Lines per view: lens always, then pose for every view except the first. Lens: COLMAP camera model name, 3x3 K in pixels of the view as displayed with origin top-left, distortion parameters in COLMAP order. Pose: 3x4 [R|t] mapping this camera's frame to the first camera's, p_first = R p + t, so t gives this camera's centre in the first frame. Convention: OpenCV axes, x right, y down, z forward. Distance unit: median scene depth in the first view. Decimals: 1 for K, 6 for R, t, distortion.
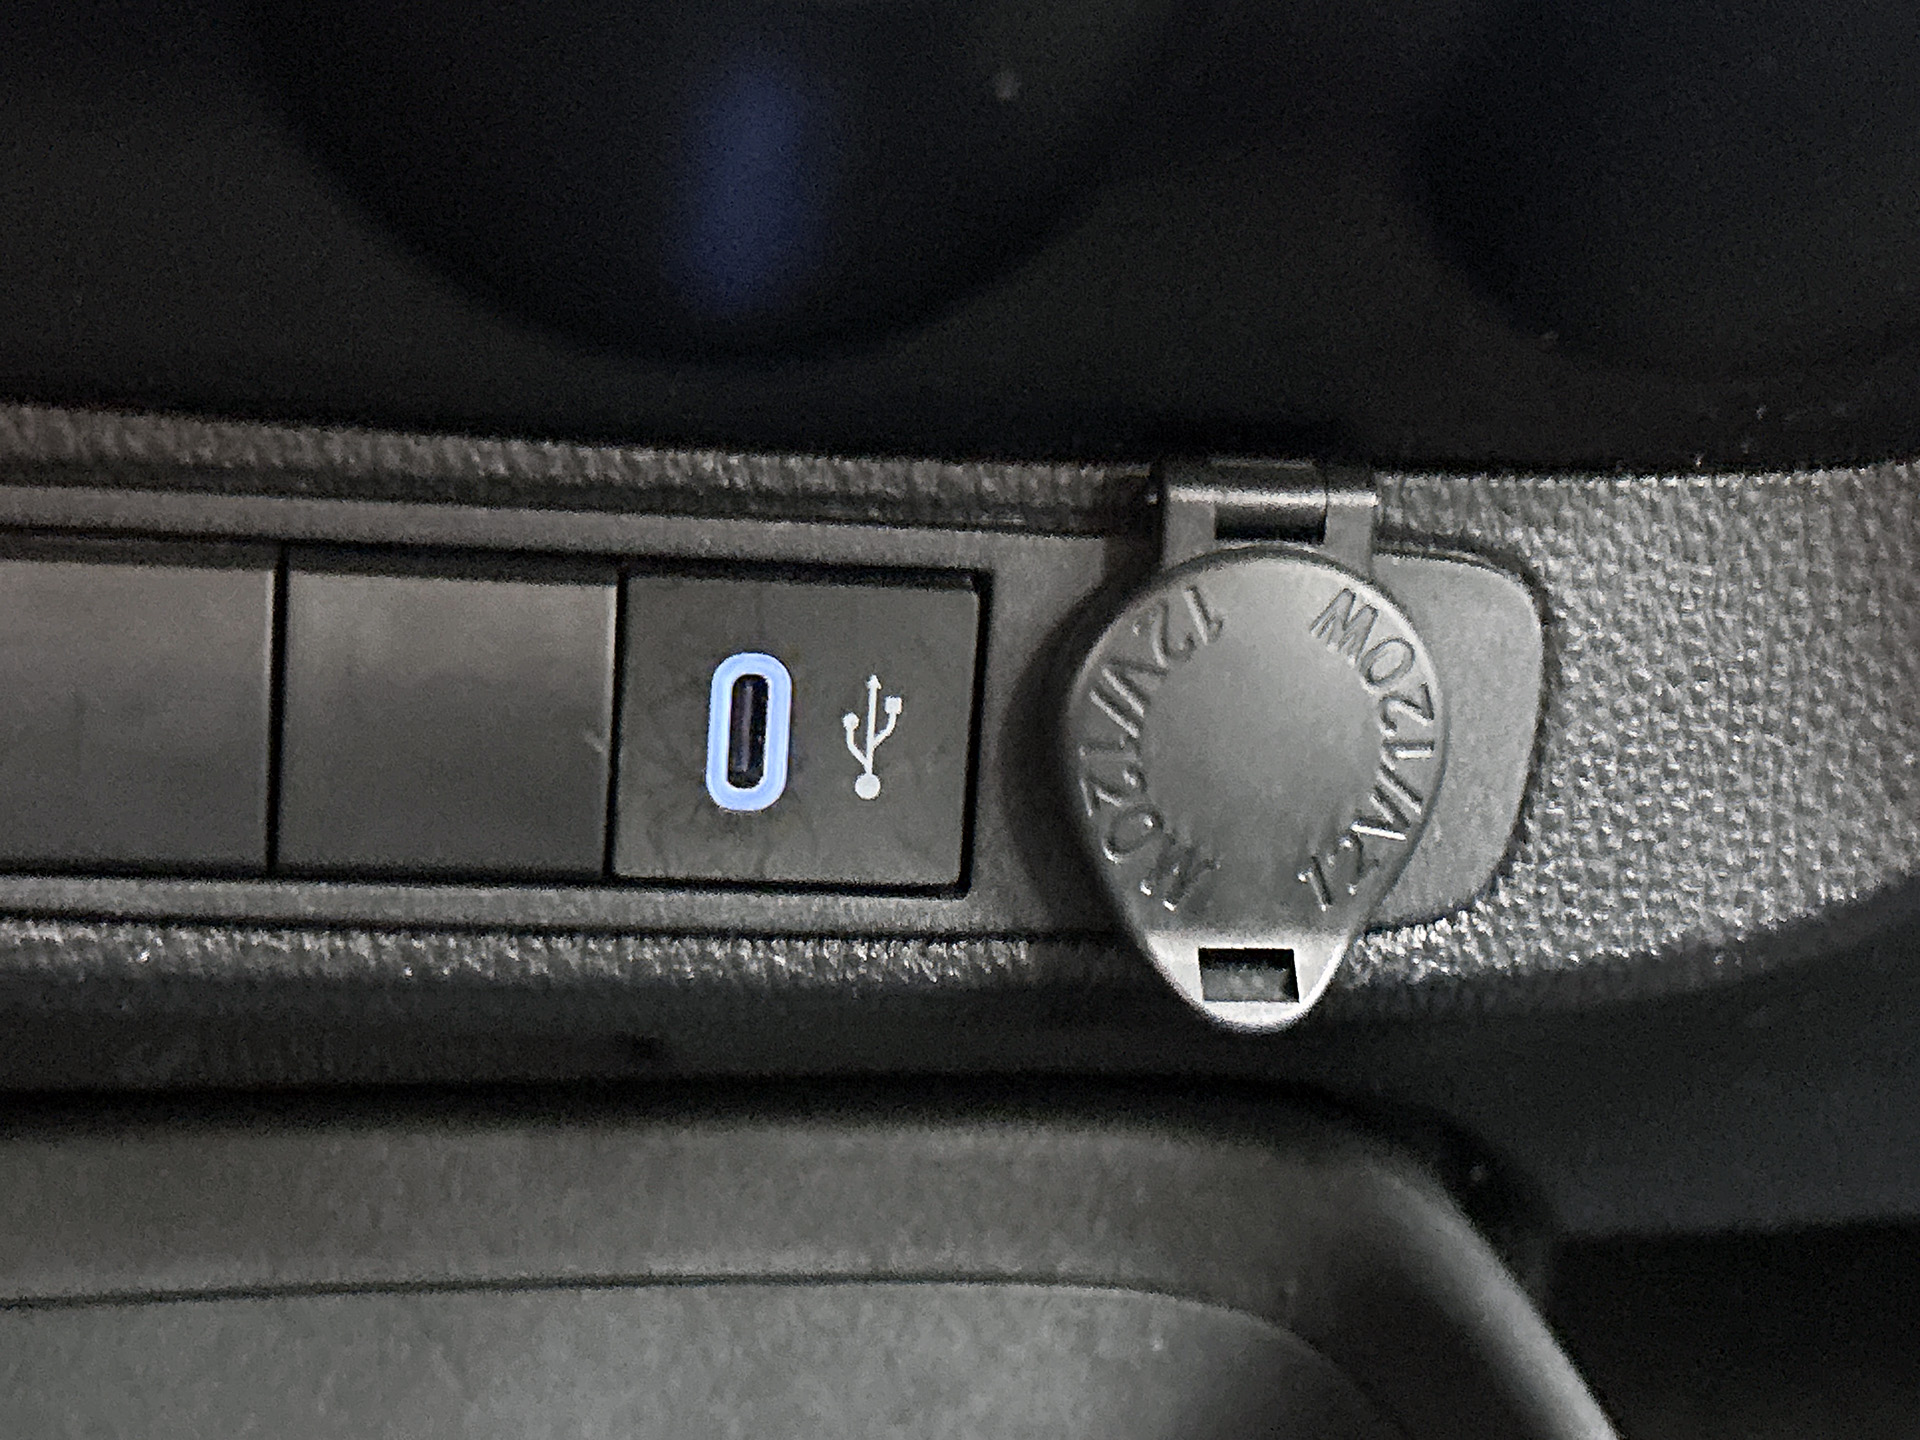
lens RADIAL K [[3021.9, 0, 966.8], [0, 3021.9, 713.5], [0, 0, 1]] dist [0.077819, 0.000000]
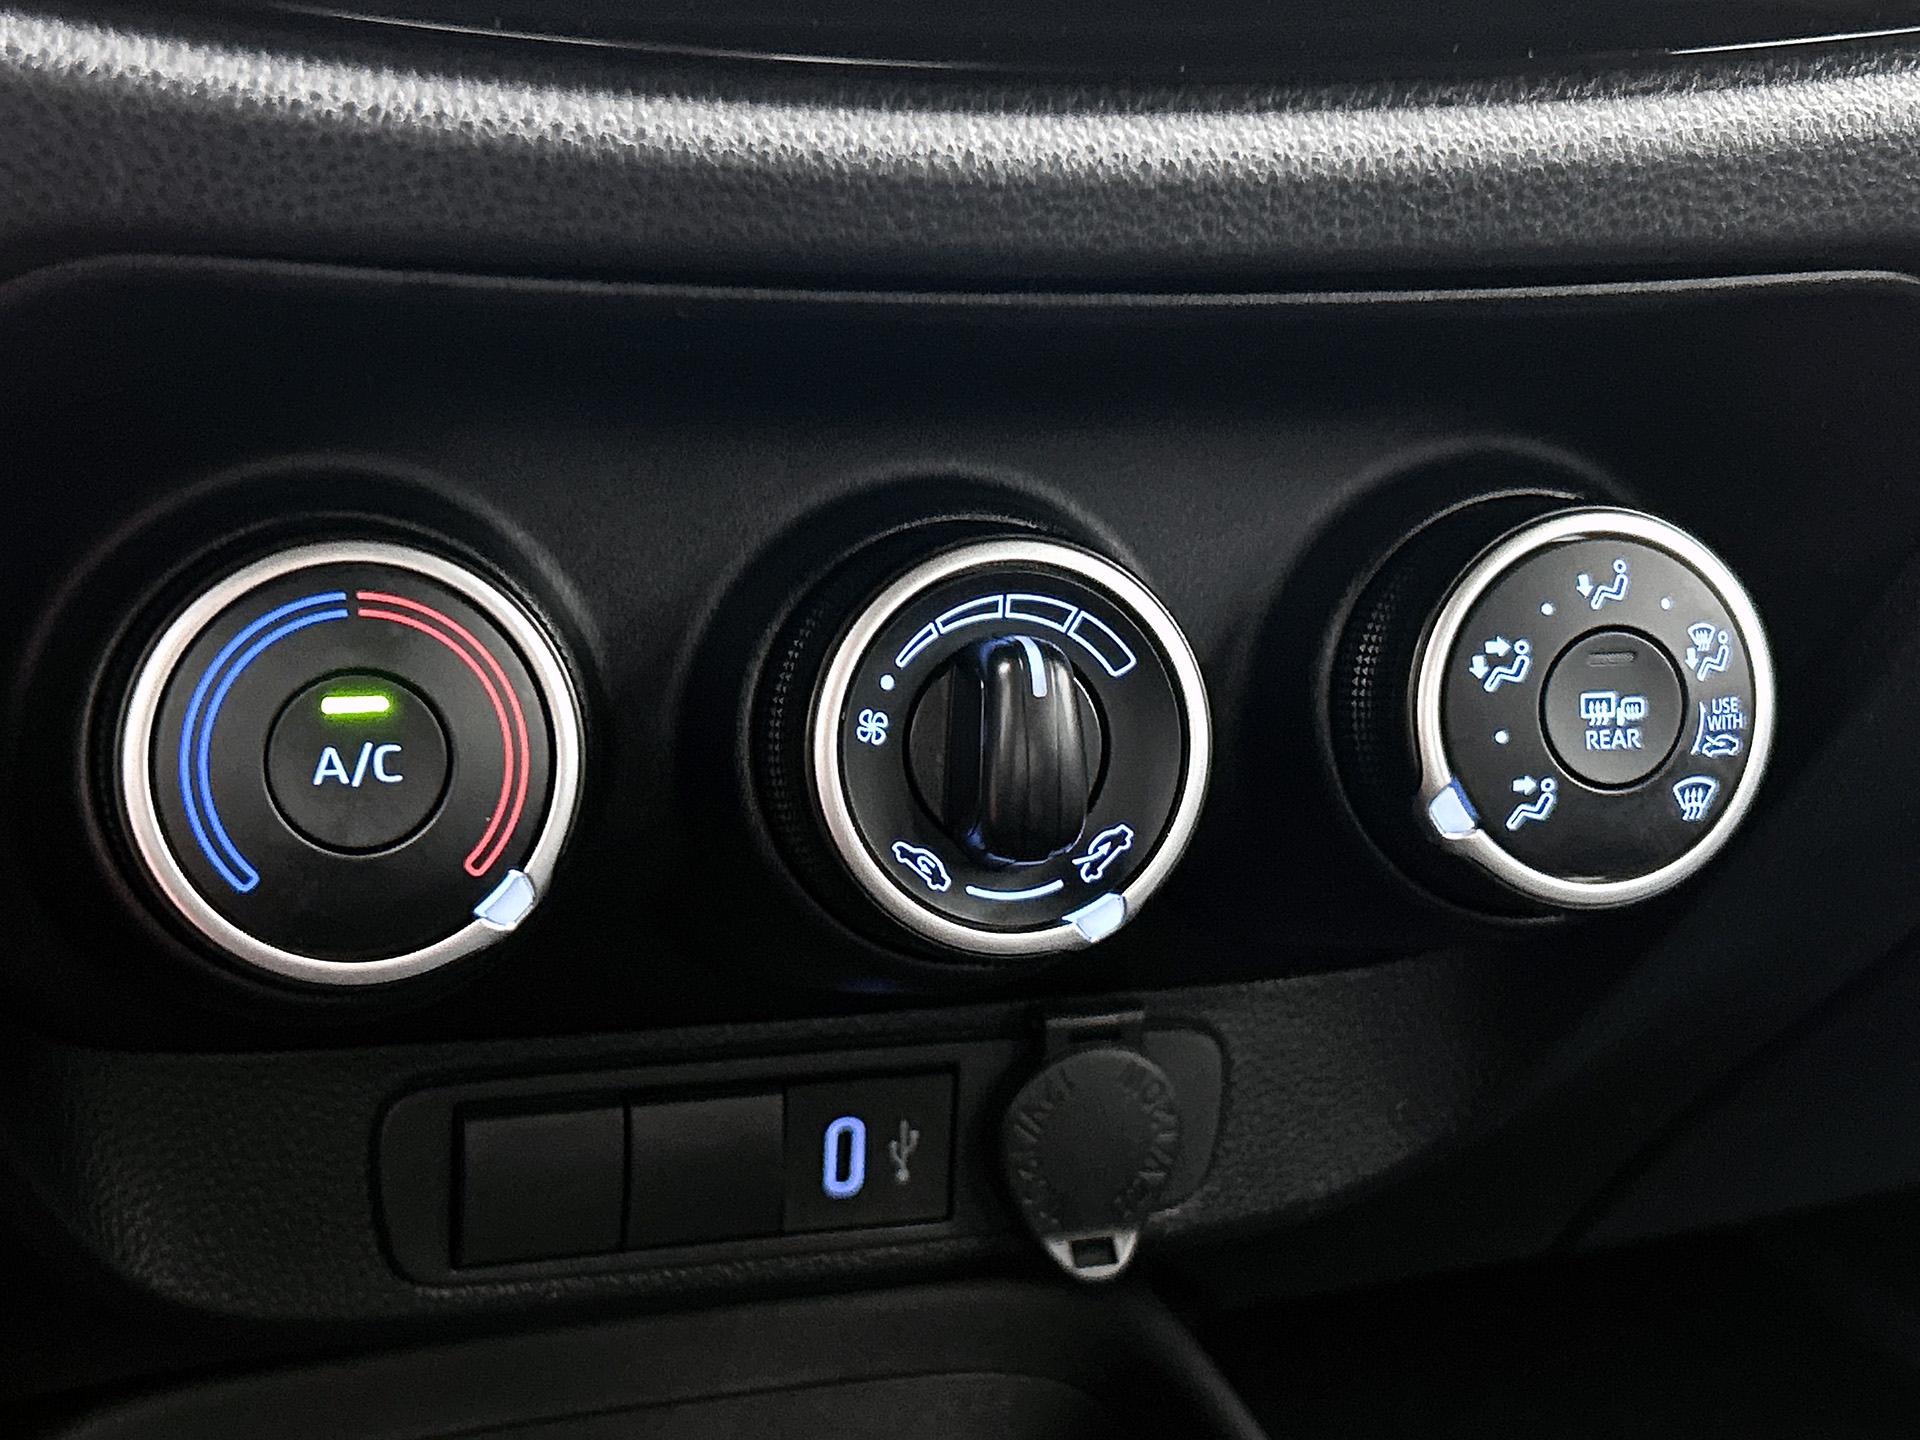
lens RADIAL K [[3021.9, 0, 958.6], [0, 3021.9, 726.7], [0, 0, 1]] dist [0.077819, 0.000000]
pose [[0.985775, -0.062413, 0.156053, -0.290272], [0.055098, 0.997189, 0.050777, -0.371305], [-0.158783, -0.041457, 0.986443, -0.972728]]
